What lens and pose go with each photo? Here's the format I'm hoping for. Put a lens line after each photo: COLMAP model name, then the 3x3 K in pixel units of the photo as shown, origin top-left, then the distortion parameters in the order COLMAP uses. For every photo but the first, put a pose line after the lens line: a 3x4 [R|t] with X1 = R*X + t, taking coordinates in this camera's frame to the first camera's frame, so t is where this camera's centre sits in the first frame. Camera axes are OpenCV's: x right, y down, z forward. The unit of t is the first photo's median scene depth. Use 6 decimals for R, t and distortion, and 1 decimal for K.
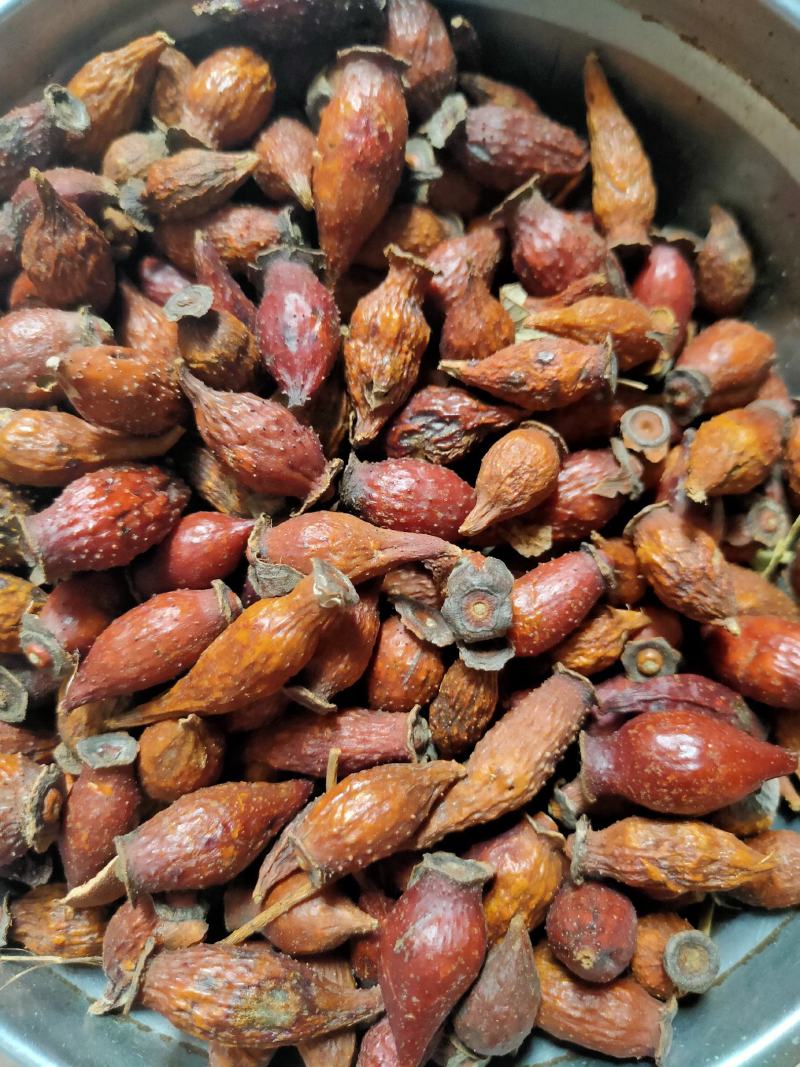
lens RADIAL K [[873.1, 0, 398.6], [0, 873.1, 533.0], [0, 0, 1]] dist [-0.037116, -0.021614]
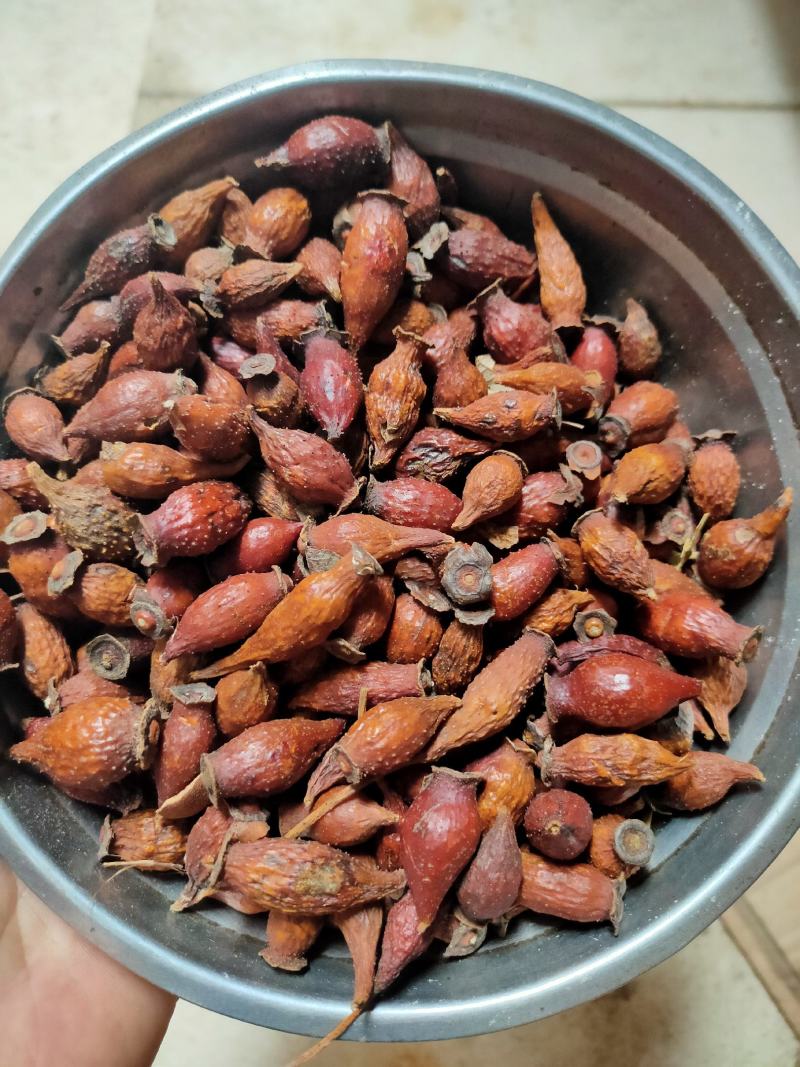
lens RADIAL K [[873.1, 0, 398.9], [0, 873.1, 533.7], [0, 0, 1]] dist [-0.037116, -0.021614]
pose [[0.998972, -0.013255, 0.043352, -0.073620], [0.017781, 0.994235, -0.105739, 0.150813], [-0.041701, 0.106401, 0.993448, -0.363099]]
